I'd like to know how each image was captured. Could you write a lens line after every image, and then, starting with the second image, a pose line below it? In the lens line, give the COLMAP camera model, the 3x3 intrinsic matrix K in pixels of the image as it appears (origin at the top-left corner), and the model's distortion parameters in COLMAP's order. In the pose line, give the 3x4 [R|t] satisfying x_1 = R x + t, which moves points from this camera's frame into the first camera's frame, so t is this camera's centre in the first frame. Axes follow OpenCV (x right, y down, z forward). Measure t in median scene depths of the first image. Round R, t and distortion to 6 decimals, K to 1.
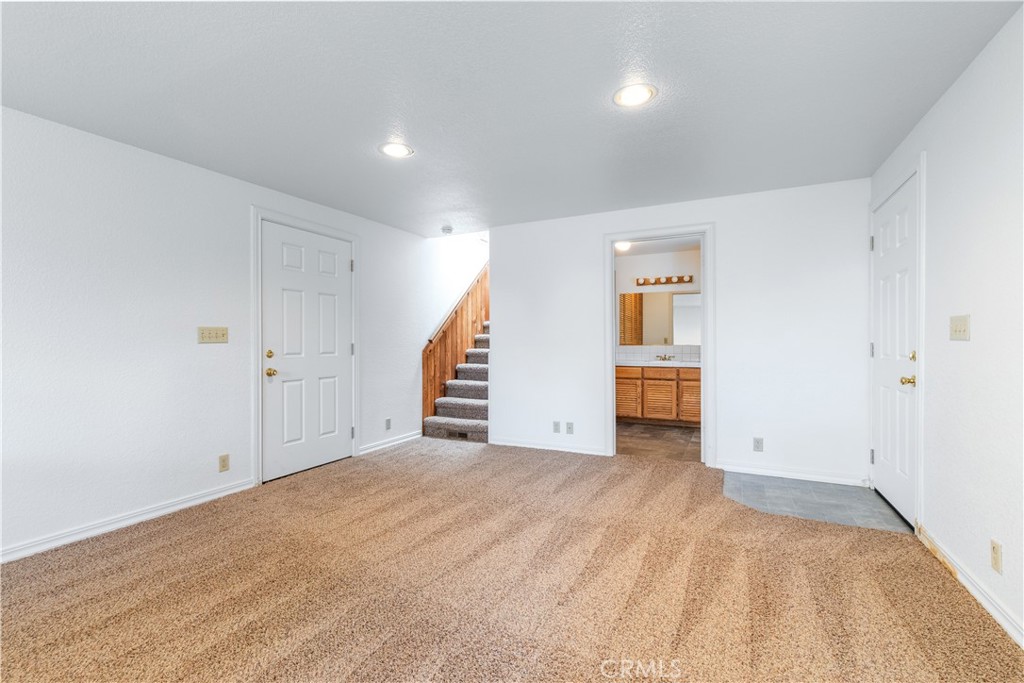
lens RADIAL K [[464.7, 0, 512.1], [0, 464.7, 342.5], [0, 0, 1]] dist [0.002213, -0.000040]
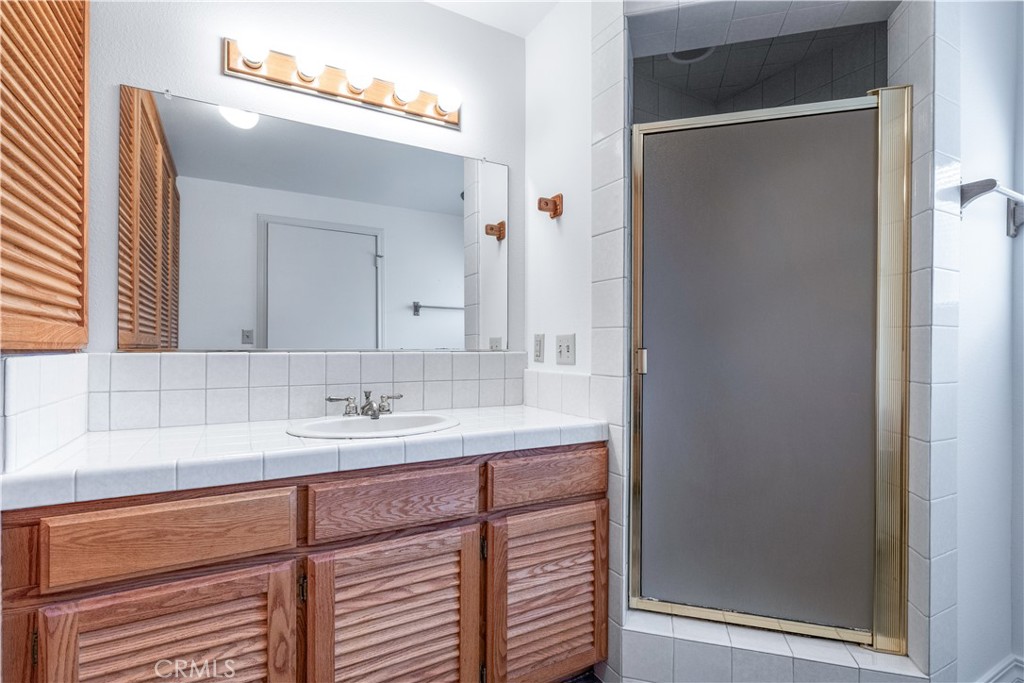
lens RADIAL K [[464.7, 0, 510.6], [0, 464.7, 344.6], [0, 0, 1]] dist [0.002213, -0.000040]
pose [[0.584567, 0.002258, 0.811342, 0.187833], [0.000673, 0.999994, -0.003269, 0.004213], [-0.811345, 0.002457, 0.584562, 0.840546]]
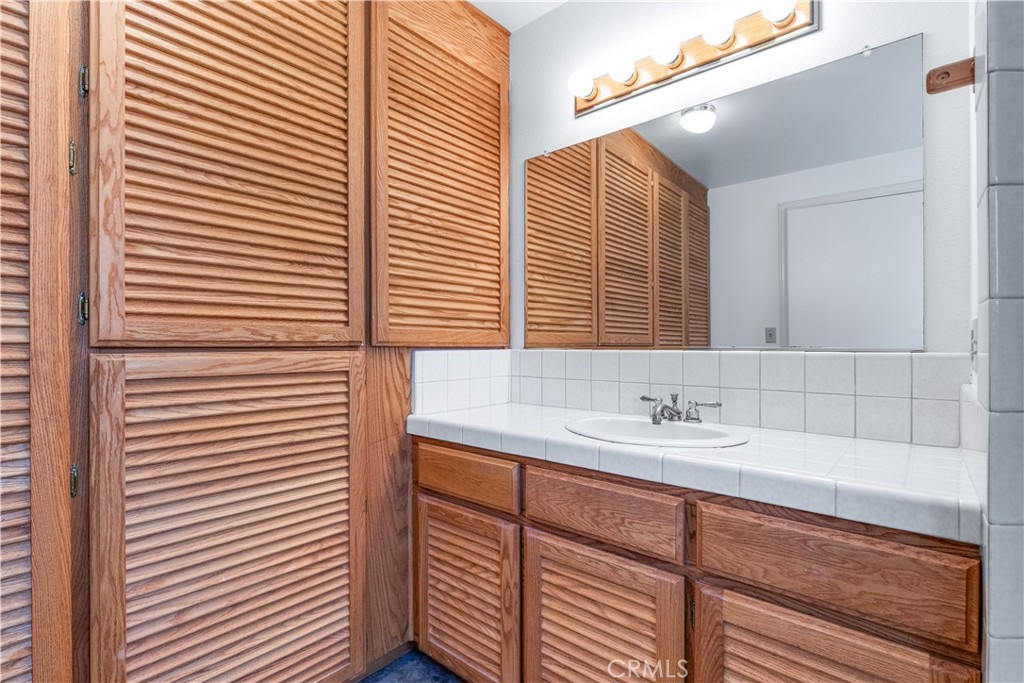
lens RADIAL K [[491.8, 0, 511.7], [0, 491.8, 345.4], [0, 0, 1]] dist [-0.003952, -0.001171]
pose [[0.964968, -0.002711, -0.262355, 0.331510], [0.002318, 0.999996, -0.001806, 0.005147], [0.262358, 0.001134, 0.964970, 0.799575]]
